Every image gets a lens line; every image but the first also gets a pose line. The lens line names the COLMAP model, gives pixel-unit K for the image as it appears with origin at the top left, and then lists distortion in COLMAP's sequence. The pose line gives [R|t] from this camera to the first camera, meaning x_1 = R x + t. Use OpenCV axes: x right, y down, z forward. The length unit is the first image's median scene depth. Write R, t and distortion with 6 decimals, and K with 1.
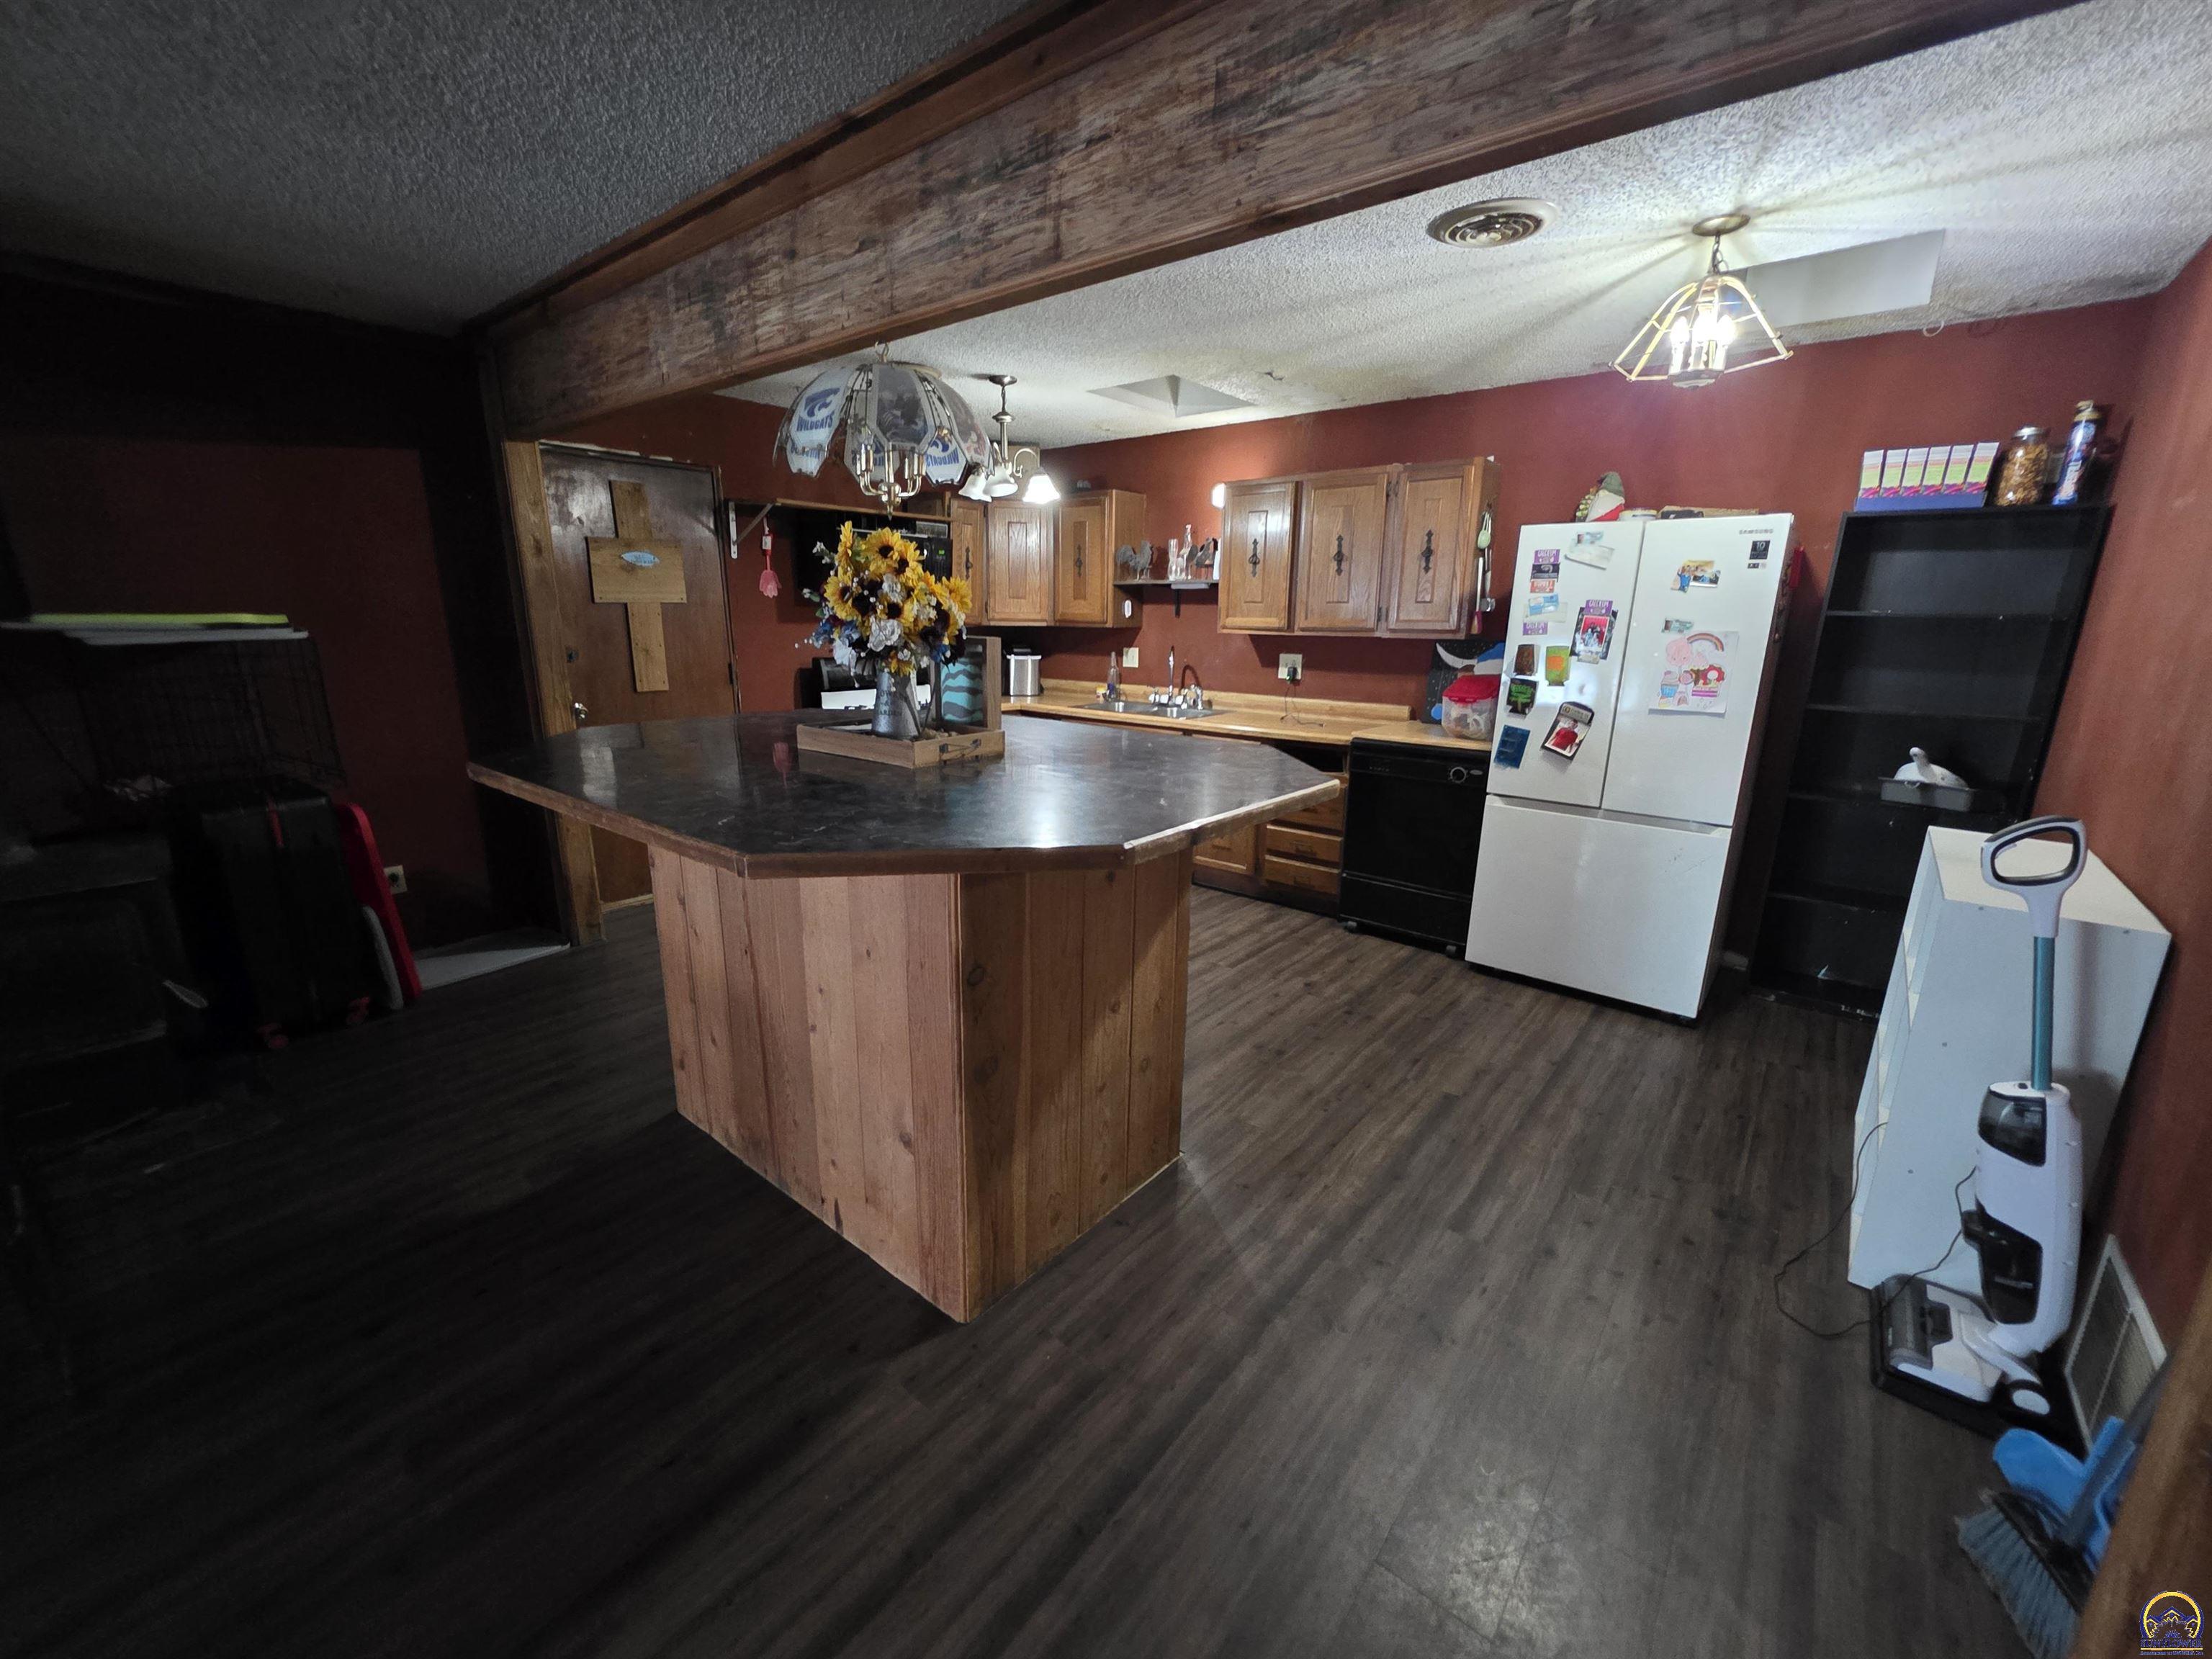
lens RADIAL K [[891.4, 0, 1103.2], [0, 891.4, 833.8], [0, 0, 1]] dist [0.000460, 0.000868]
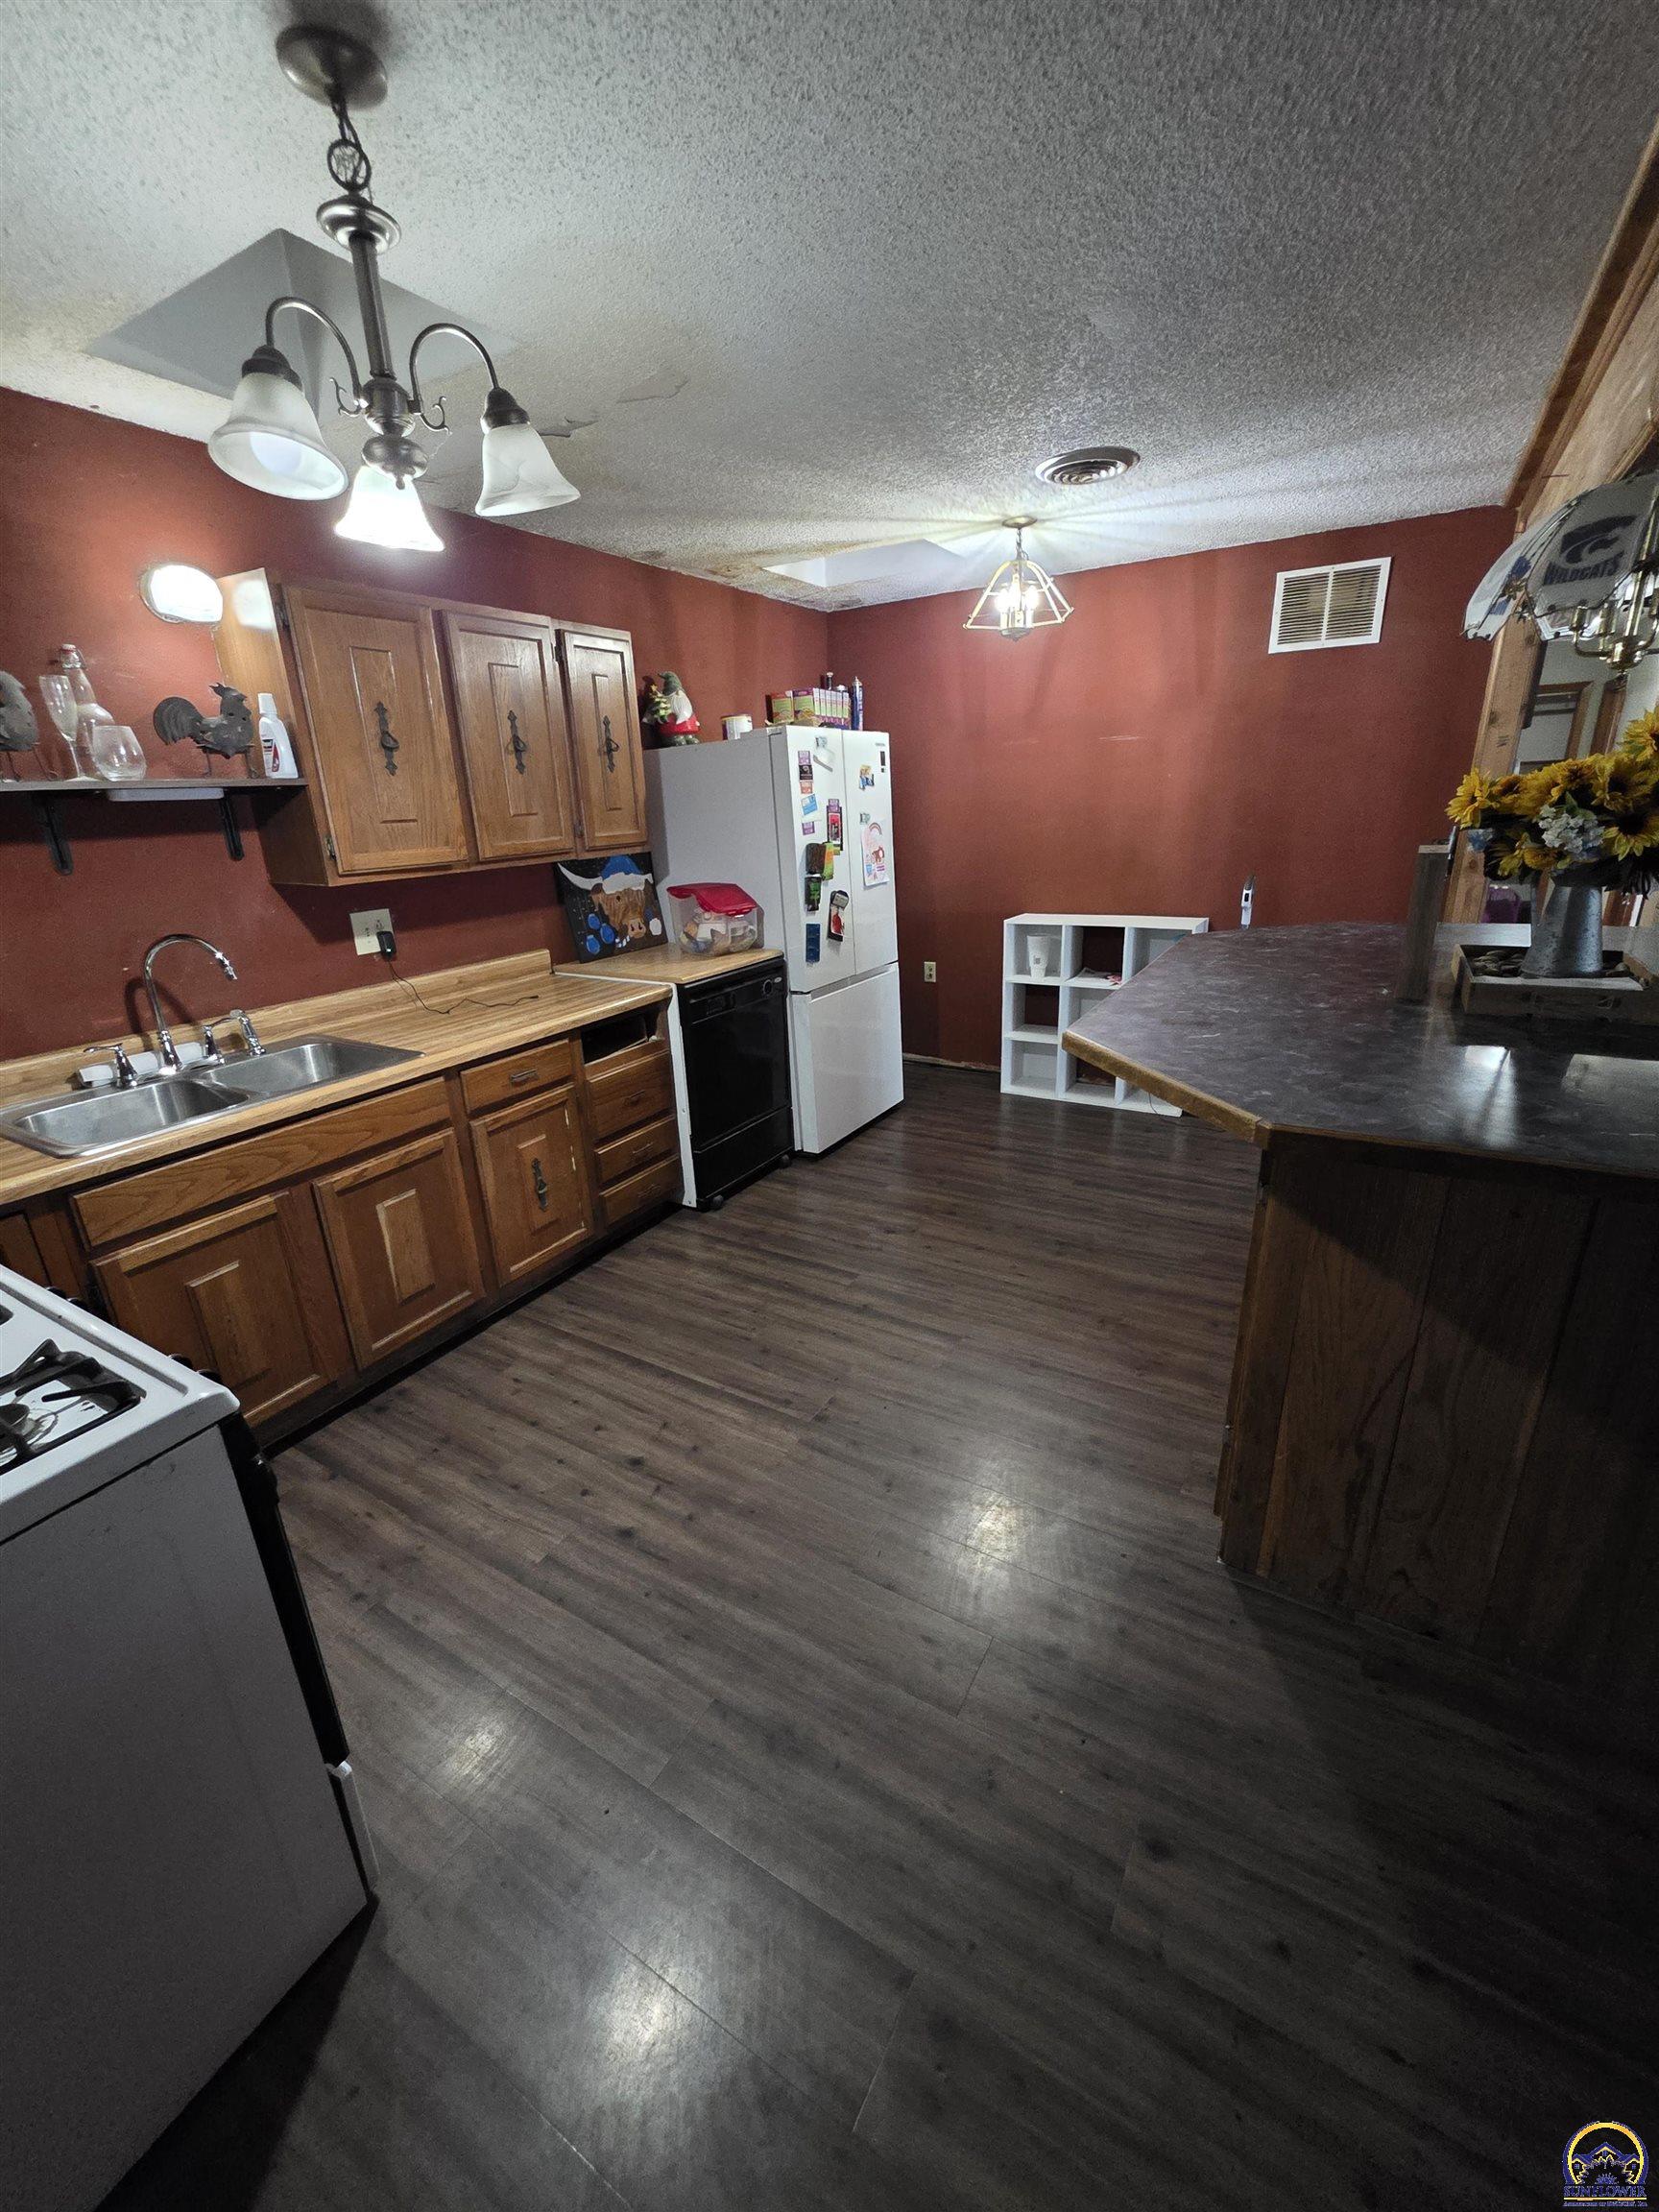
lens RADIAL K [[891.4, 0, 834.3], [0, 891.4, 1100.4], [0, 0, 1]] dist [0.000460, 0.000868]
pose [[-0.146518, -0.328509, 0.933067, -0.539208], [0.274993, 0.892540, 0.357423, -0.276561], [-0.950217, 0.308955, -0.040436, 0.989701]]
